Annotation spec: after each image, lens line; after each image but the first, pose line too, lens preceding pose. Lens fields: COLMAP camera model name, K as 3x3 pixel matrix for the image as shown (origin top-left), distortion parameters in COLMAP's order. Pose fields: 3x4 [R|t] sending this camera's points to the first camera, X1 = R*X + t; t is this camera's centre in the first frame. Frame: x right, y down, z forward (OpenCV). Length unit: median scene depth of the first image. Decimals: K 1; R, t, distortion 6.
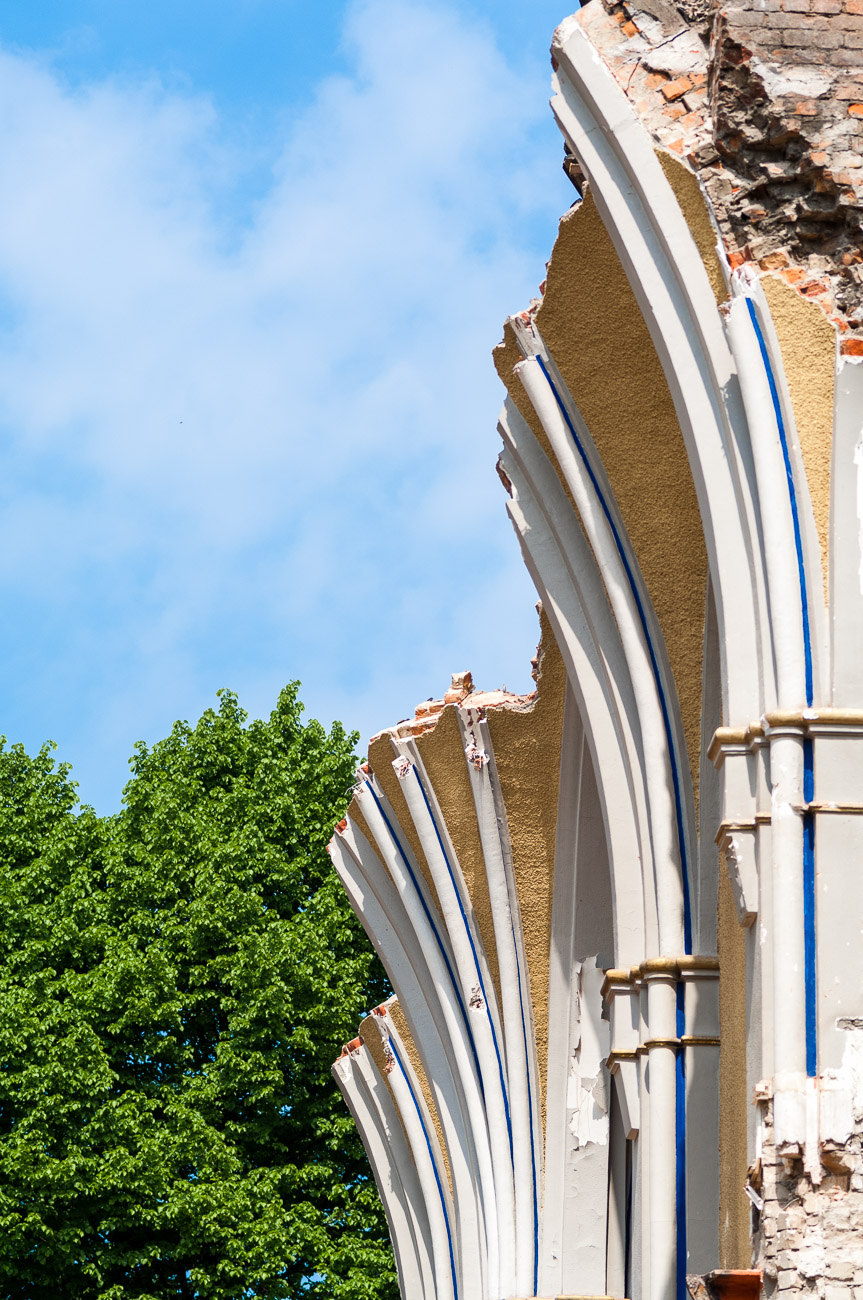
lens RADIAL K [[5860.9, 0, 431.5], [0, 5860.9, 650.0], [0, 0, 1]] dist [0.399143, -4.336399]
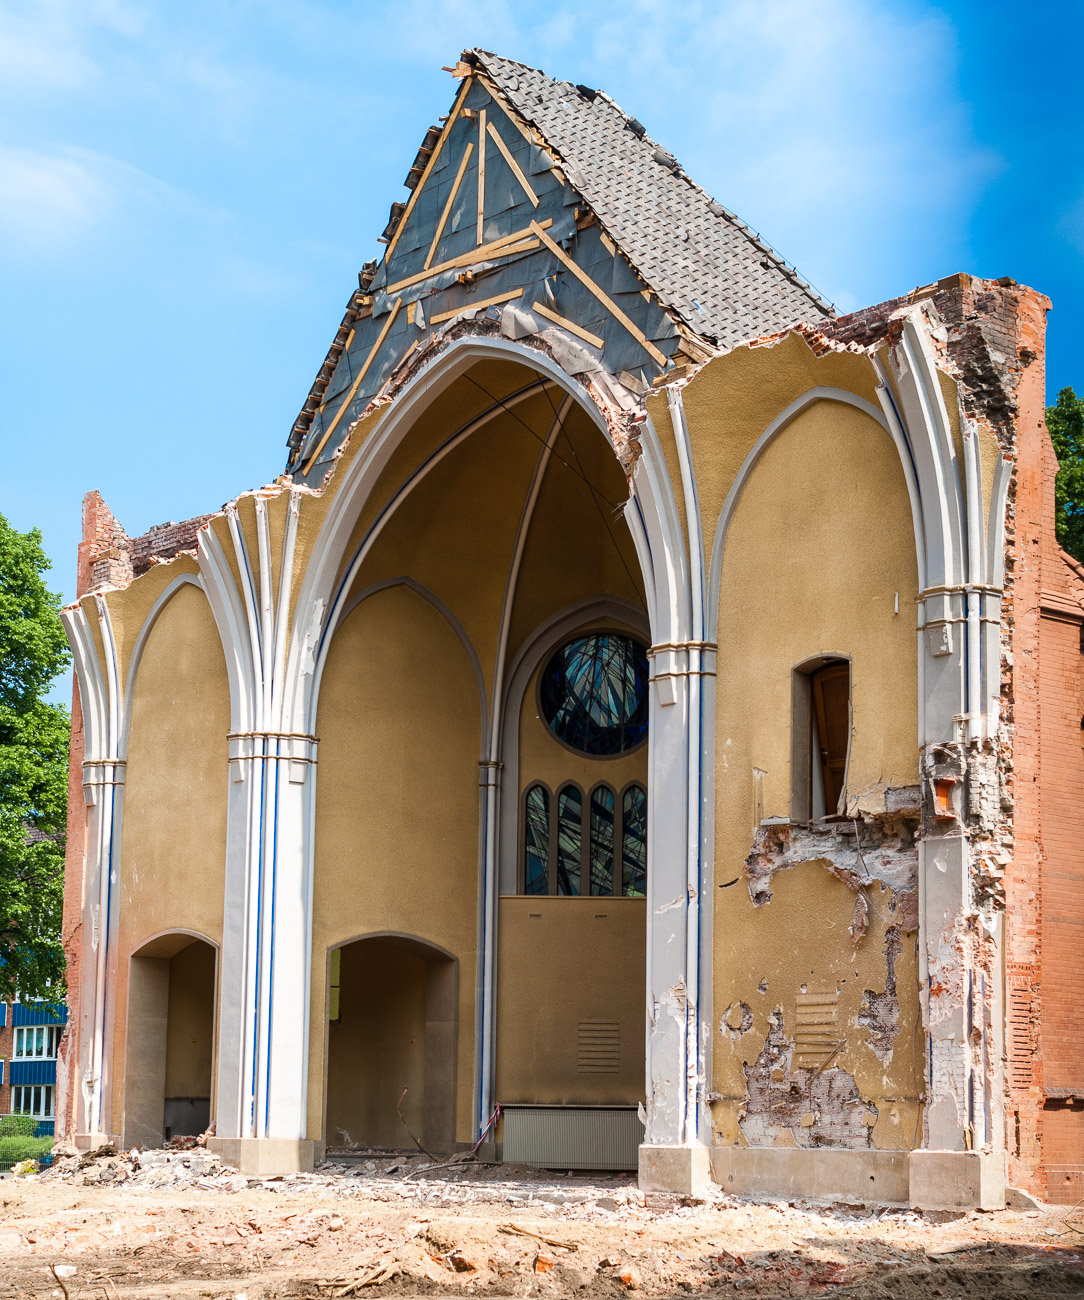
lens RADIAL K [[2514.3, 0, 543.6], [0, 2514.3, 824.0], [0, 0, 1]] dist [0.080396, 0.014060]
pose [[0.805520, 0.078591, 0.587334, -0.793130], [-0.167845, 0.980835, 0.098951, 0.037844], [-0.568301, -0.178288, 0.803273, 0.122613]]
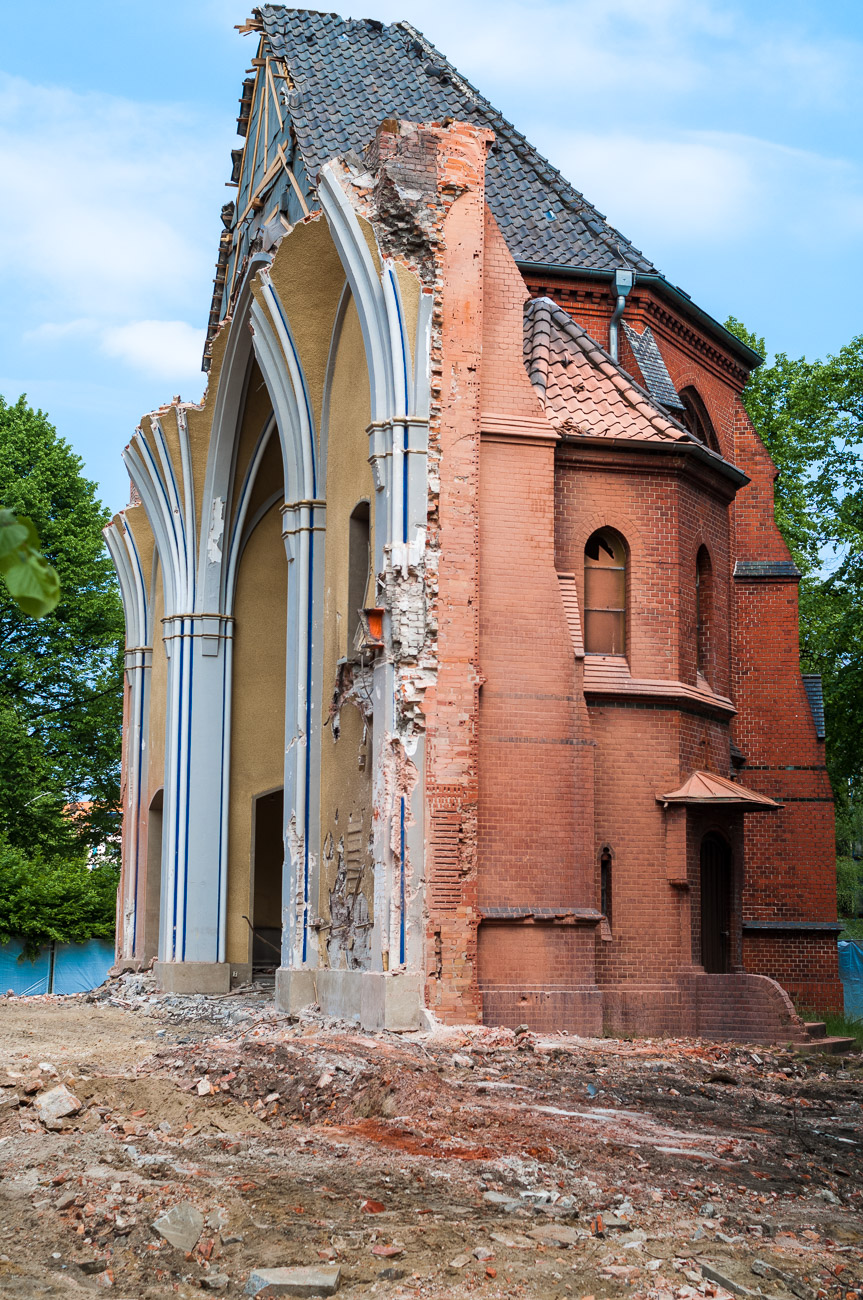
lens RADIAL K [[1995.7, 0, 431.5], [0, 1995.7, 650.0], [0, 0, 1]] dist [0.100938, -0.051216]
pose [[0.973584, 0.031927, 0.226084, -0.140164], [-0.059815, 0.991258, 0.117596, 0.007460], [-0.220353, -0.128013, 0.966983, 0.029432]]
